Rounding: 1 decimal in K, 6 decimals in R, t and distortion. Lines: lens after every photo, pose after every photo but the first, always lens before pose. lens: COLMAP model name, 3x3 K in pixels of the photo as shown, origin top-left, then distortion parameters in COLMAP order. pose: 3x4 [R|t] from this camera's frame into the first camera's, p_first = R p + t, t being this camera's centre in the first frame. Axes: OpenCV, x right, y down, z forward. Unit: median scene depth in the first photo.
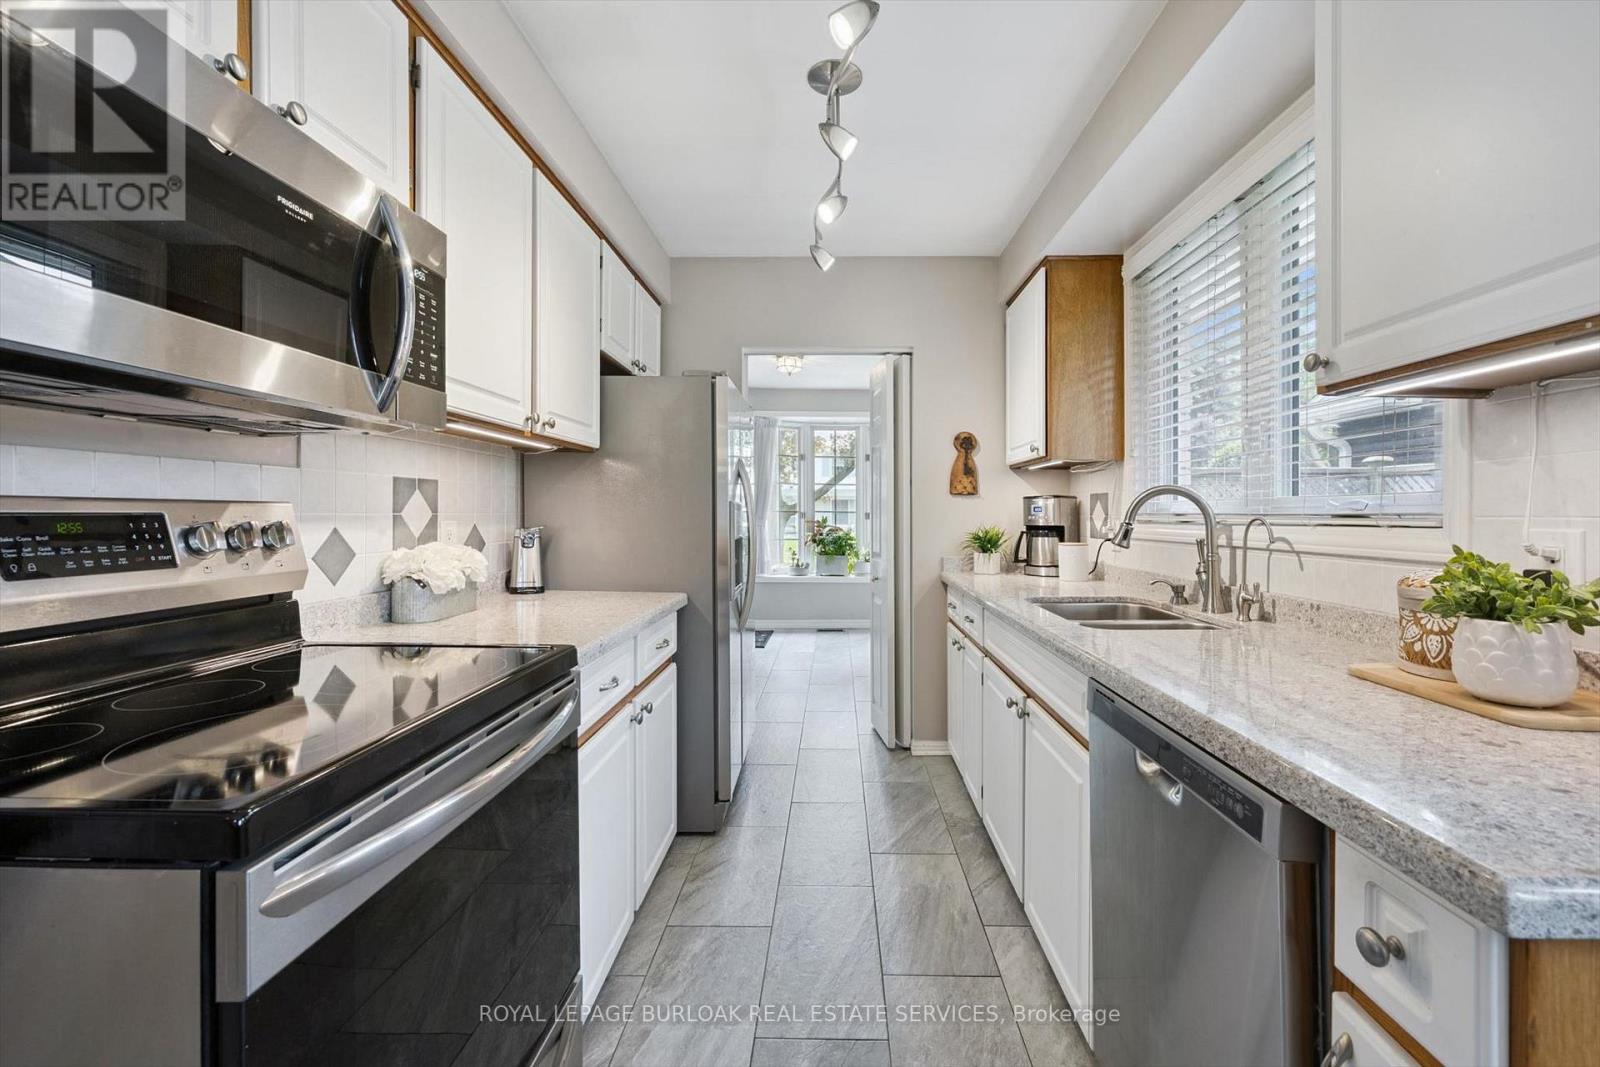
lens RADIAL K [[658.4, 0, 799.9], [0, 658.4, 500.3], [0, 0, 1]] dist [-0.001904, 0.000155]
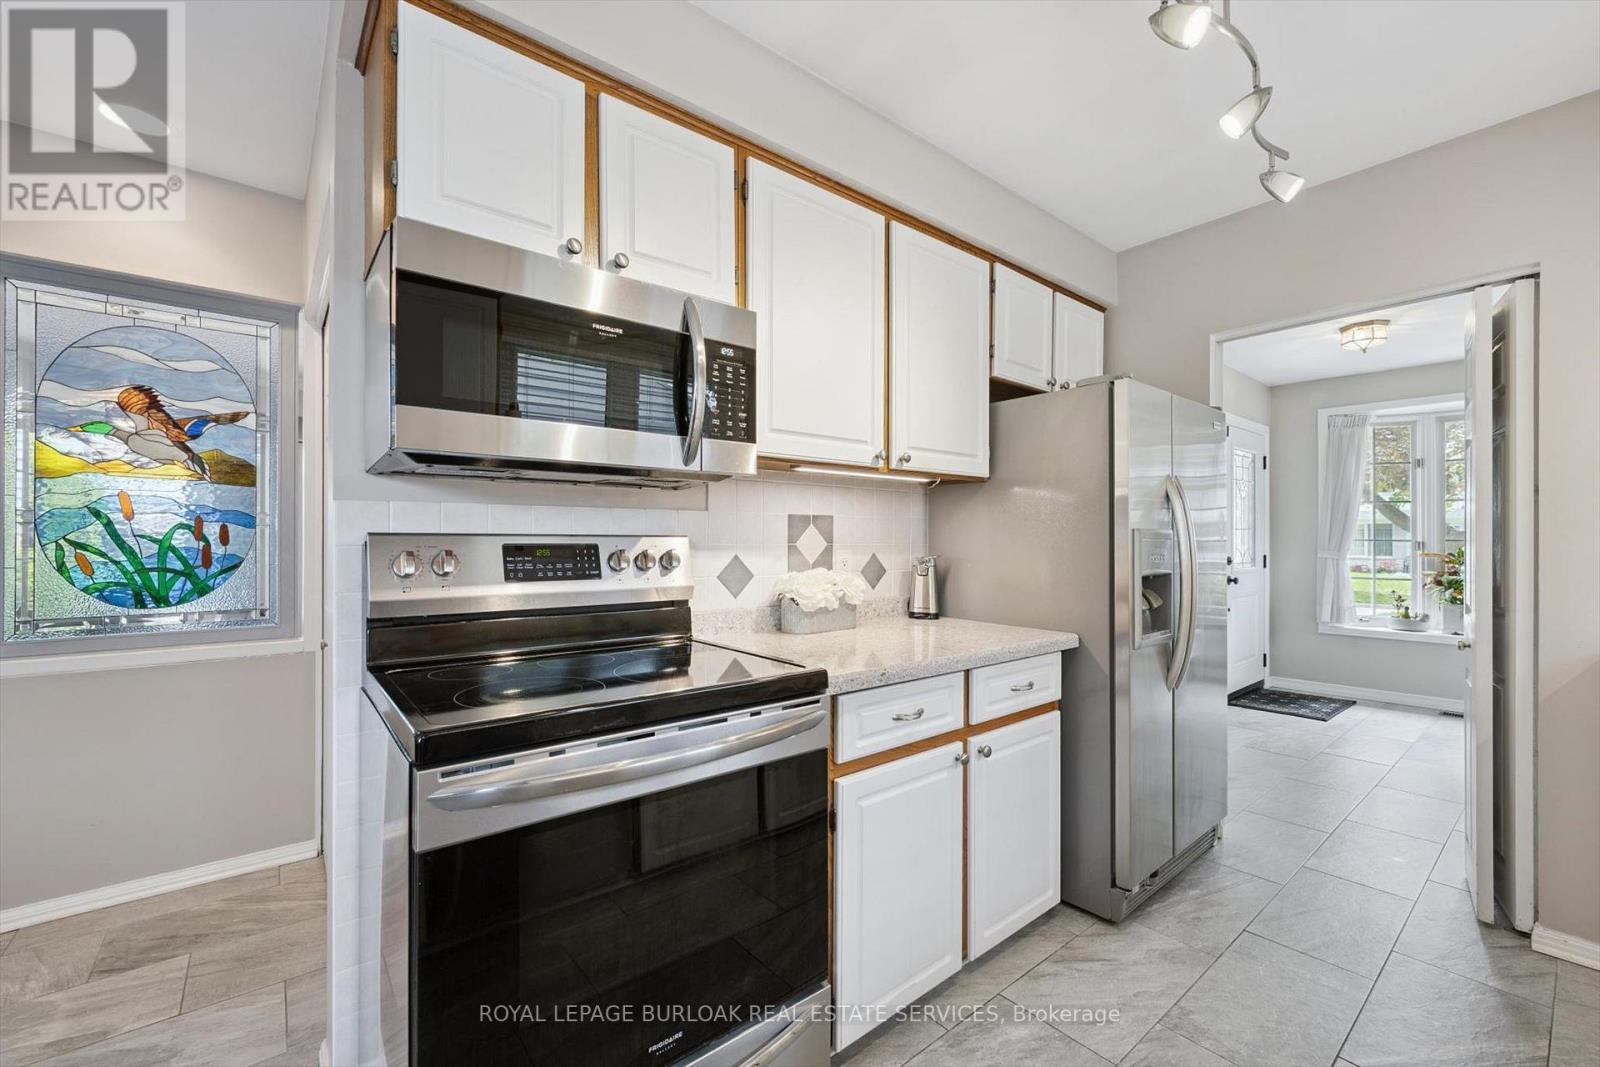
lens RADIAL K [[633.5, 0, 800.0], [0, 633.5, 533.5], [0, 0, 1]] dist [-0.000944, -0.000032]
pose [[0.661262, -0.012442, -0.750051, 0.293471], [0.015805, 0.999872, -0.002653, 0.003994], [0.749988, -0.010100, 0.661374, 0.223160]]
